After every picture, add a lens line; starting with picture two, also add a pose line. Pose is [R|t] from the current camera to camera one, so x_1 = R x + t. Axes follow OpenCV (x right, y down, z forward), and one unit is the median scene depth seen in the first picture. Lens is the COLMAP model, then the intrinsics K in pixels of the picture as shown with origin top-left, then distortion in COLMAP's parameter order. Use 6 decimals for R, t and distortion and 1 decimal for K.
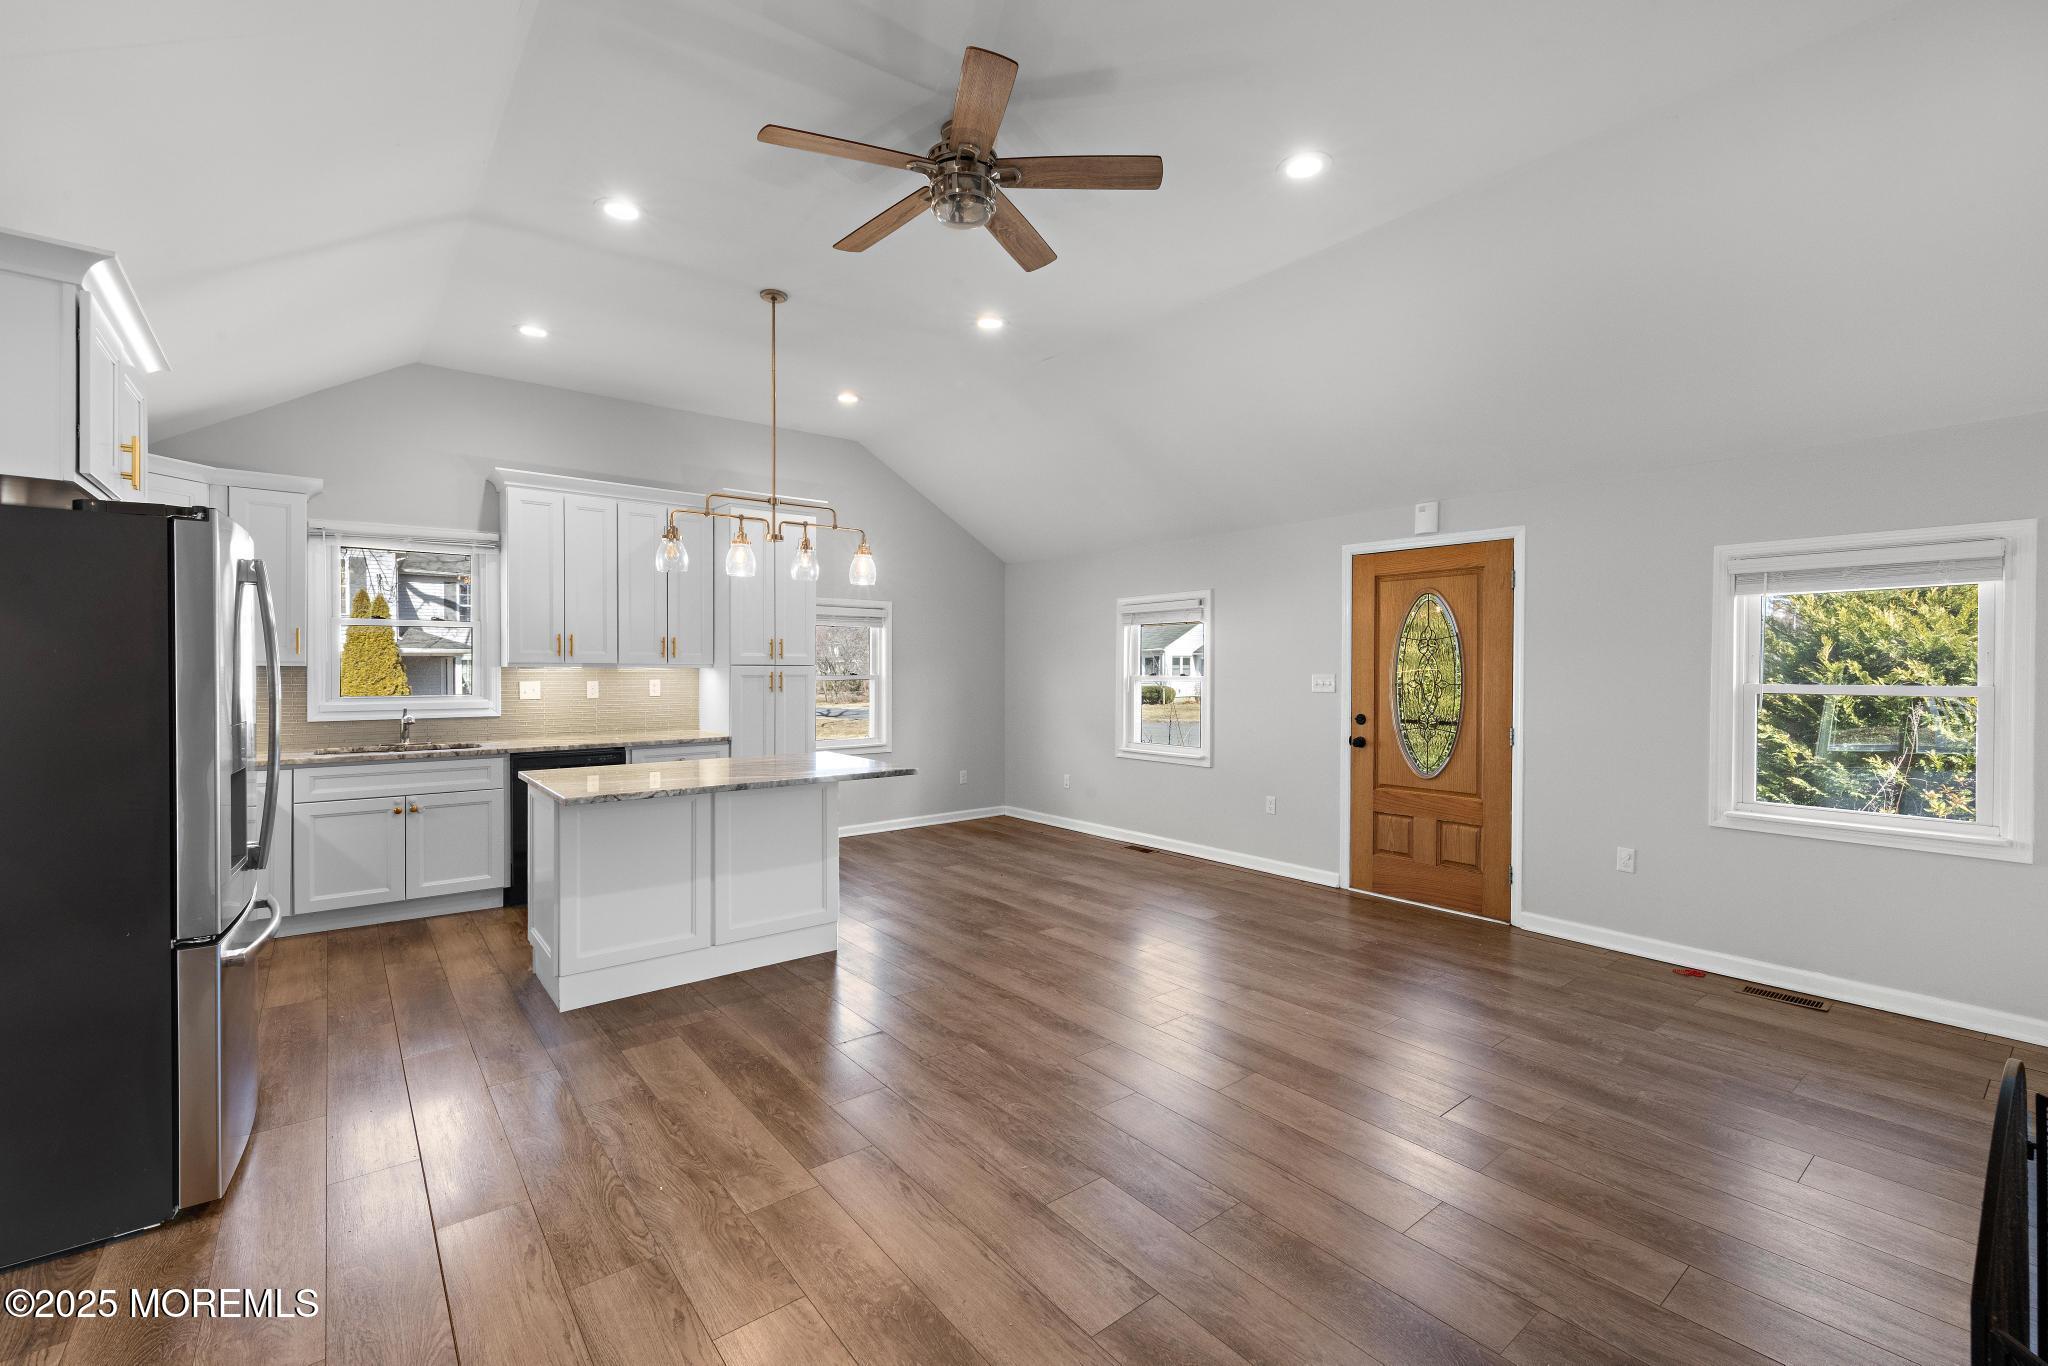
lens RADIAL K [[864.4, 0, 1028.2], [0, 864.4, 677.2], [0, 0, 1]] dist [0.004638, -0.001107]
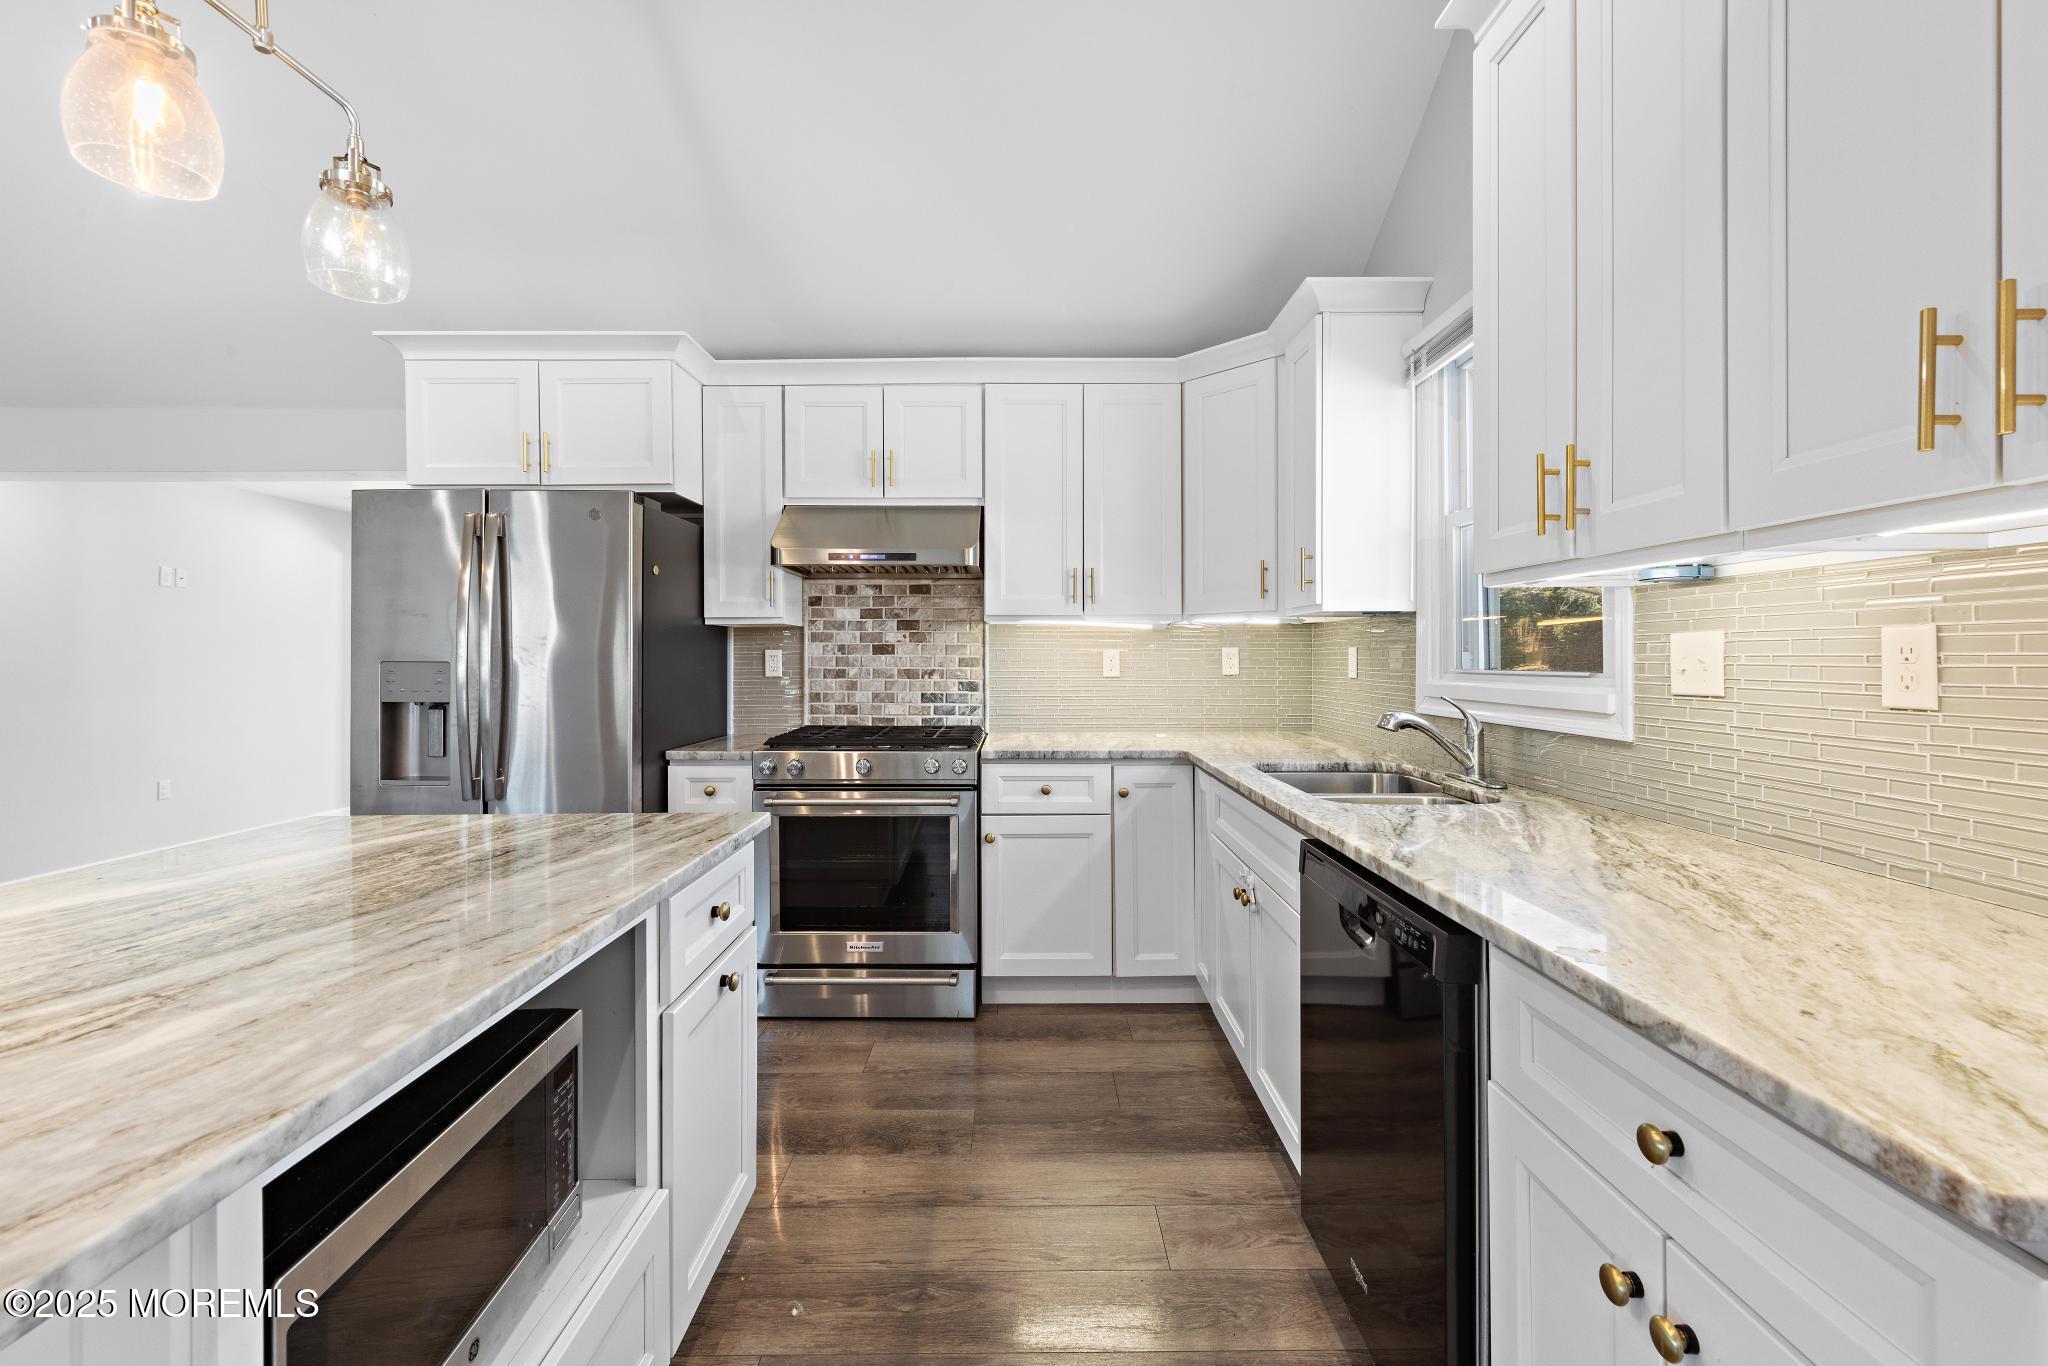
lens RADIAL K [[864.4, 0, 1022.7], [0, 864.4, 657.4], [0, 0, 1]] dist [0.004638, -0.001107]
pose [[-0.624054, -0.001581, -0.781380, -0.261072], [-0.009982, 0.999932, 0.005949, 0.016660], [0.781318, 0.011513, -0.624028, 1.212657]]
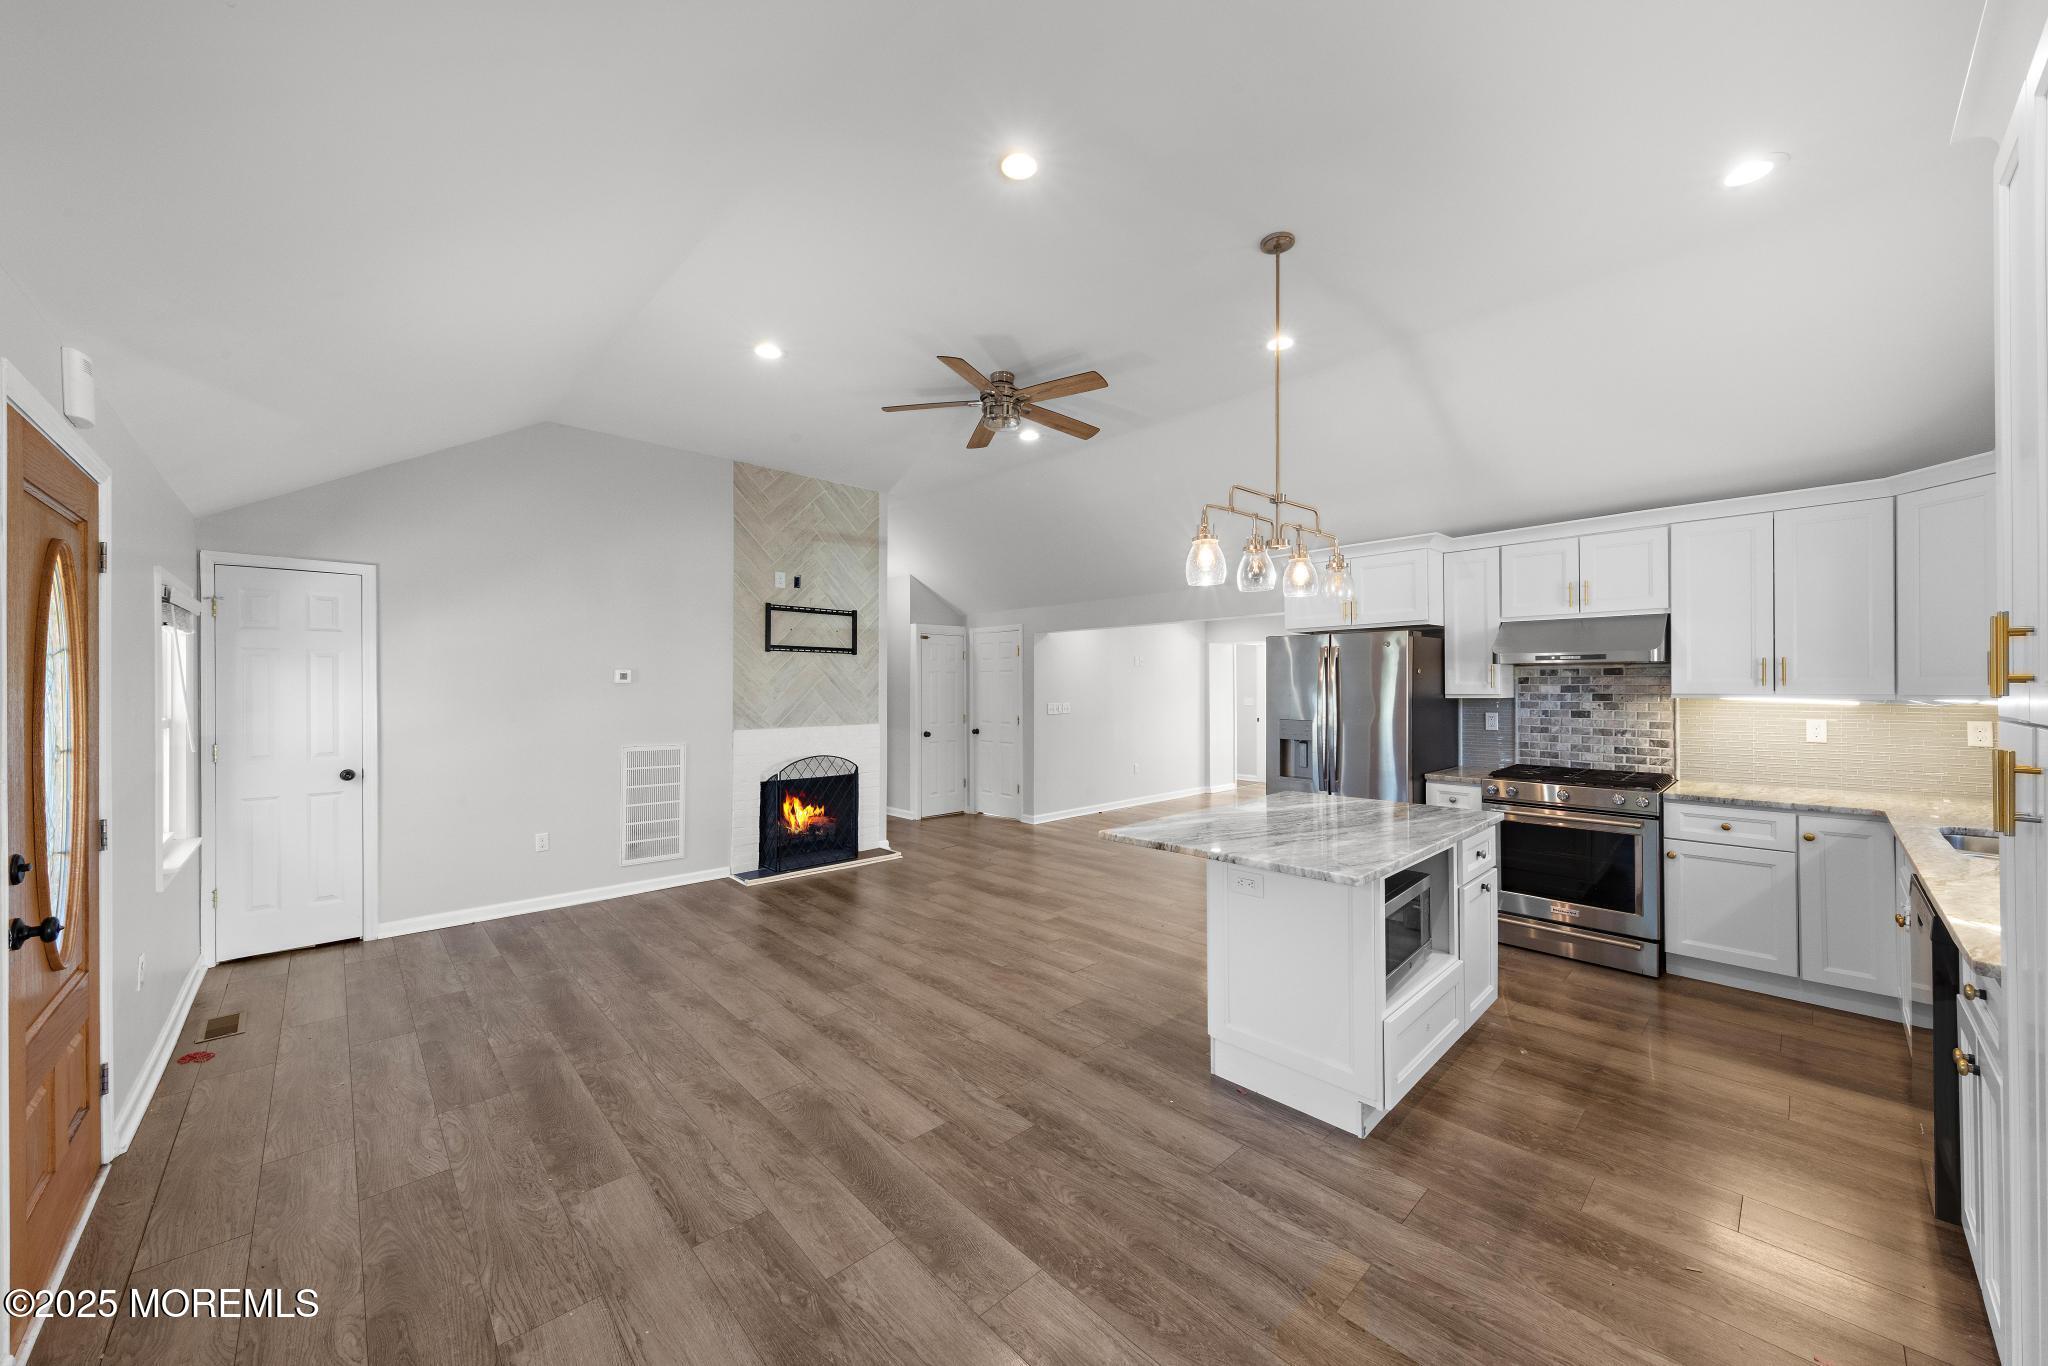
lens RADIAL K [[738.6, 0, 1026.6], [0, 738.6, 682.9], [0, 0, 1]] dist [0.002354, -0.000553]
pose [[-0.996625, 0.001376, -0.082083, -0.004351], [0.000583, 0.999953, 0.009684, -0.034935], [0.082092, 0.009604, -0.996578, 1.516216]]
